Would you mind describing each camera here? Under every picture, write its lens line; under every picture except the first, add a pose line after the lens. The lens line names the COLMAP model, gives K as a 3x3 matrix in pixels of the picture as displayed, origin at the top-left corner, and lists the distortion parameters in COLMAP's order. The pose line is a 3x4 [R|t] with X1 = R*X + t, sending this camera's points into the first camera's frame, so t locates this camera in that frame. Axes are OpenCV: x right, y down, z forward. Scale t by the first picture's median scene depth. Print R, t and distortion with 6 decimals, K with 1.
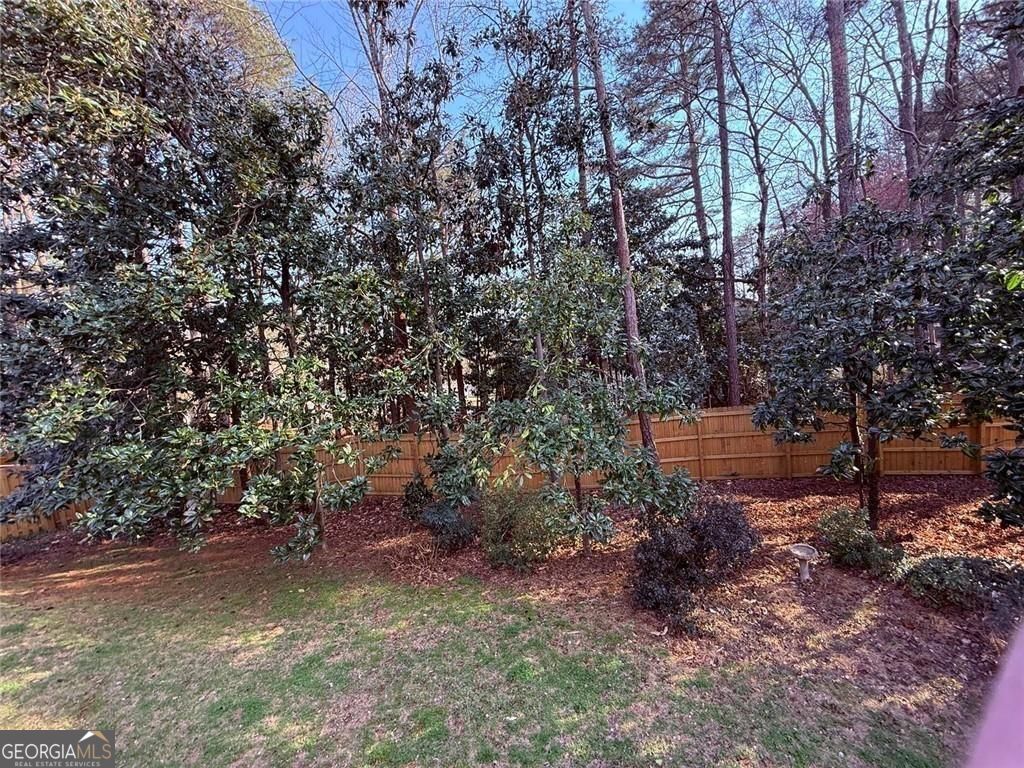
lens RADIAL K [[410.6, 0, 512.6], [0, 410.6, 379.6], [0, 0, 1]] dist [-0.000547, 0.001819]
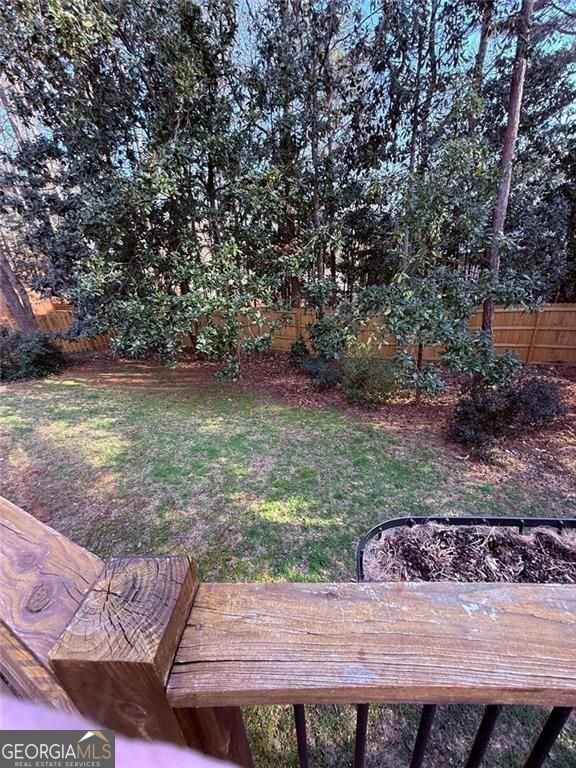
lens RADIAL K [[308.0, 0, 290.6], [0, 308.0, 383.2], [0, 0, 1]] dist [-0.000547, 0.001819]
pose [[0.968256, 0.123559, -0.217286, -0.021818], [-0.039982, 0.934648, 0.353319, 0.007375], [0.246741, -0.333416, 0.909919, -0.043888]]
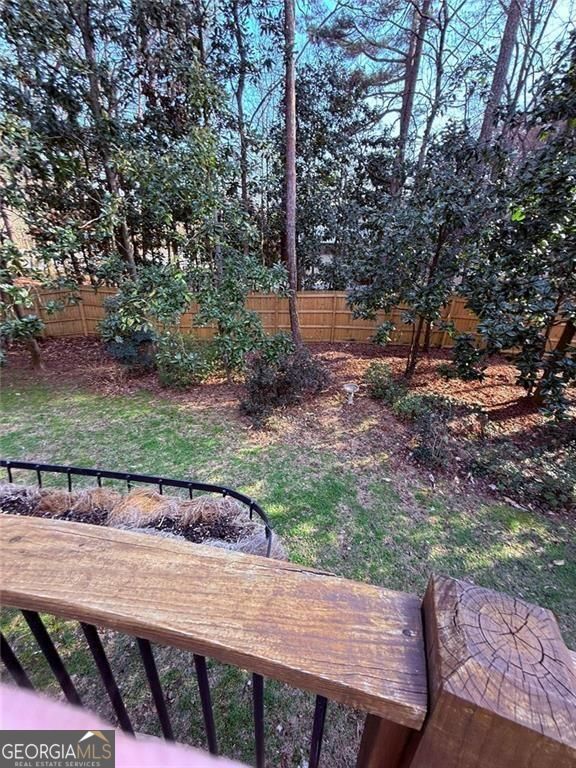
lens RADIAL K [[308.0, 0, 283.5], [0, 308.0, 383.9], [0, 0, 1]] dist [-0.000547, 0.001819]
pose [[0.987920, 0.060181, 0.142799, 0.253103], [-0.110422, 0.919916, 0.376246, -0.014910], [-0.108720, -0.387469, 0.915449, -0.051846]]
